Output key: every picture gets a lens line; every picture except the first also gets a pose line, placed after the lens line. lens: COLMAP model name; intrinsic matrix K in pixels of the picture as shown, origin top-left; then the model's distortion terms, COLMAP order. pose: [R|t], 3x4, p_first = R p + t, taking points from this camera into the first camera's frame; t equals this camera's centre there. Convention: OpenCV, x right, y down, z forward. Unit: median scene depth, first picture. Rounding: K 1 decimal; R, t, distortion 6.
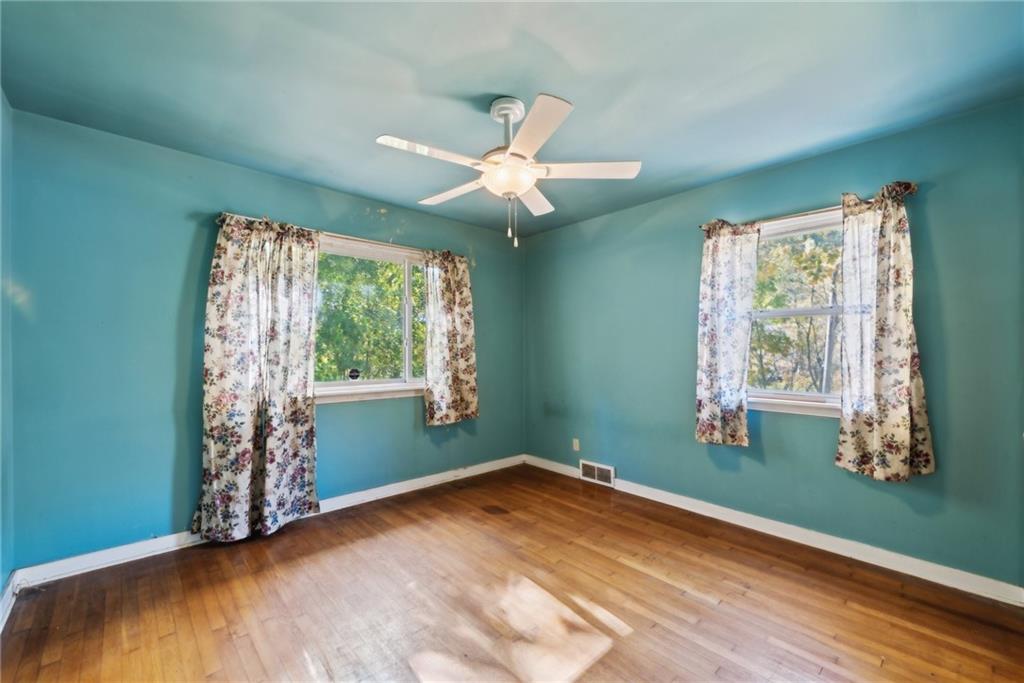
lens RADIAL K [[418.3, 0, 514.0], [0, 418.3, 349.7], [0, 0, 1]] dist [0.012812, 0.001070]
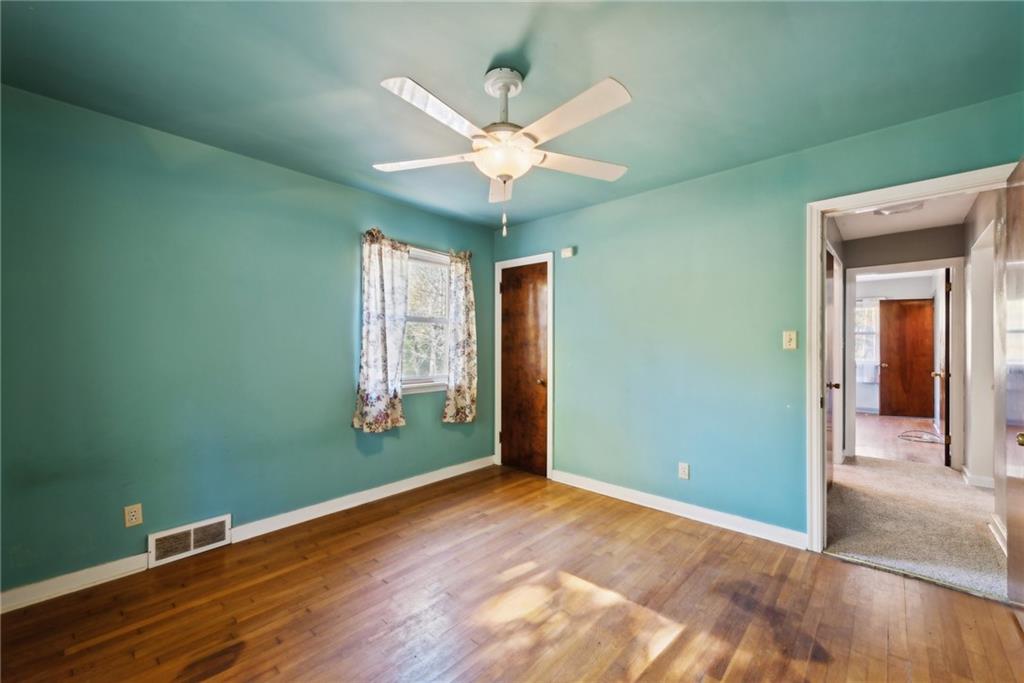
lens RADIAL K [[418.3, 0, 512.9], [0, 418.3, 340.5], [0, 0, 1]] dist [0.012812, 0.001070]
pose [[-0.093418, 0.011091, 0.995565, -0.649578], [-0.000446, 0.999937, -0.011182, -0.002942], [-0.995627, -0.001489, -0.093407, 0.750311]]
